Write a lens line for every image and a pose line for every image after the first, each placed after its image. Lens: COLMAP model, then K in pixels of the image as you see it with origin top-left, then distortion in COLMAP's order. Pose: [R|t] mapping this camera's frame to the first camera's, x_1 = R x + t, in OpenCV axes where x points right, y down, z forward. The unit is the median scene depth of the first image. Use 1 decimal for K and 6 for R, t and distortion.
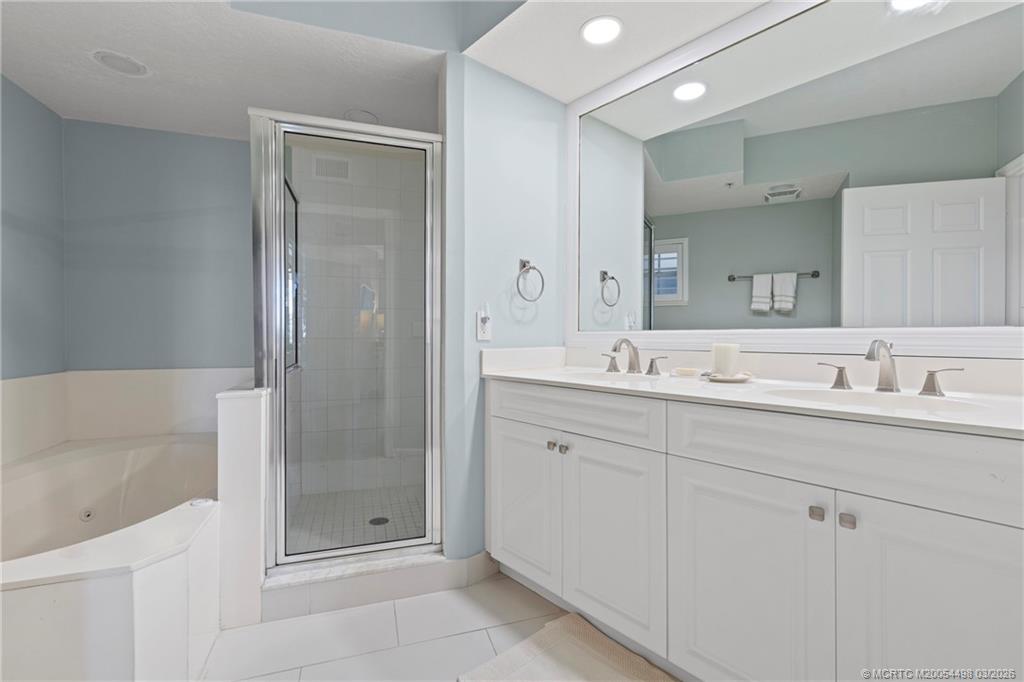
lens RADIAL K [[464.6, 0, 515.6], [0, 464.6, 323.9], [0, 0, 1]] dist [0.002250, 0.000077]
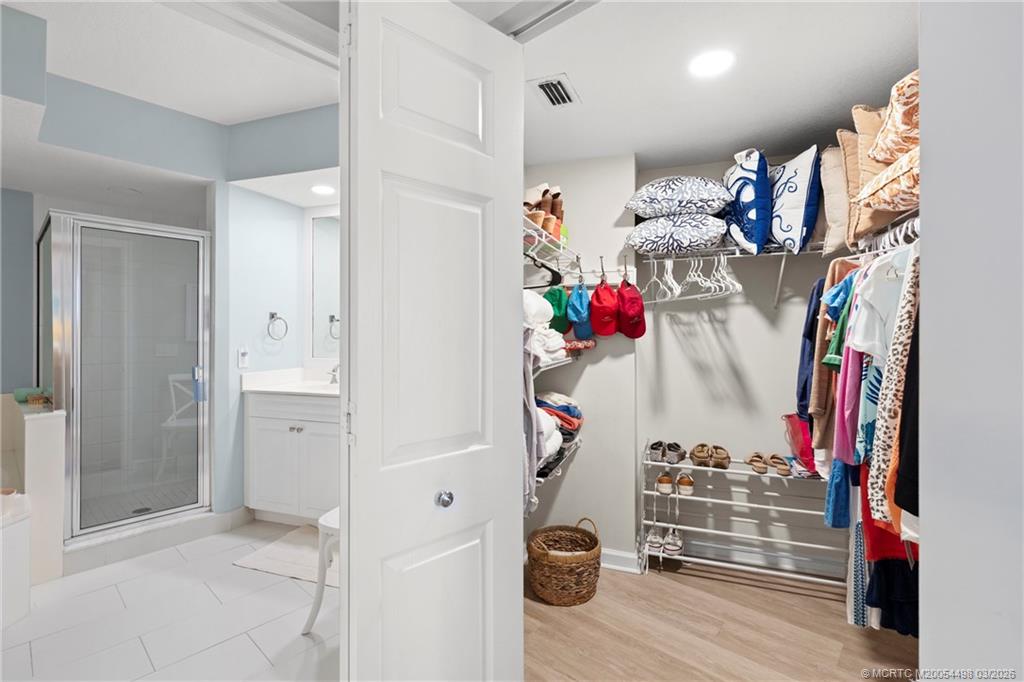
lens RADIAL K [[466.3, 0, 500.0], [0, 466.3, 335.2], [0, 0, 1]] dist [0.025077, -0.000101]
pose [[0.884586, -0.003444, 0.466363, -0.043542], [-0.005112, 0.999841, 0.017081, -0.103302], [-0.466348, -0.017494, 0.884428, -0.764508]]
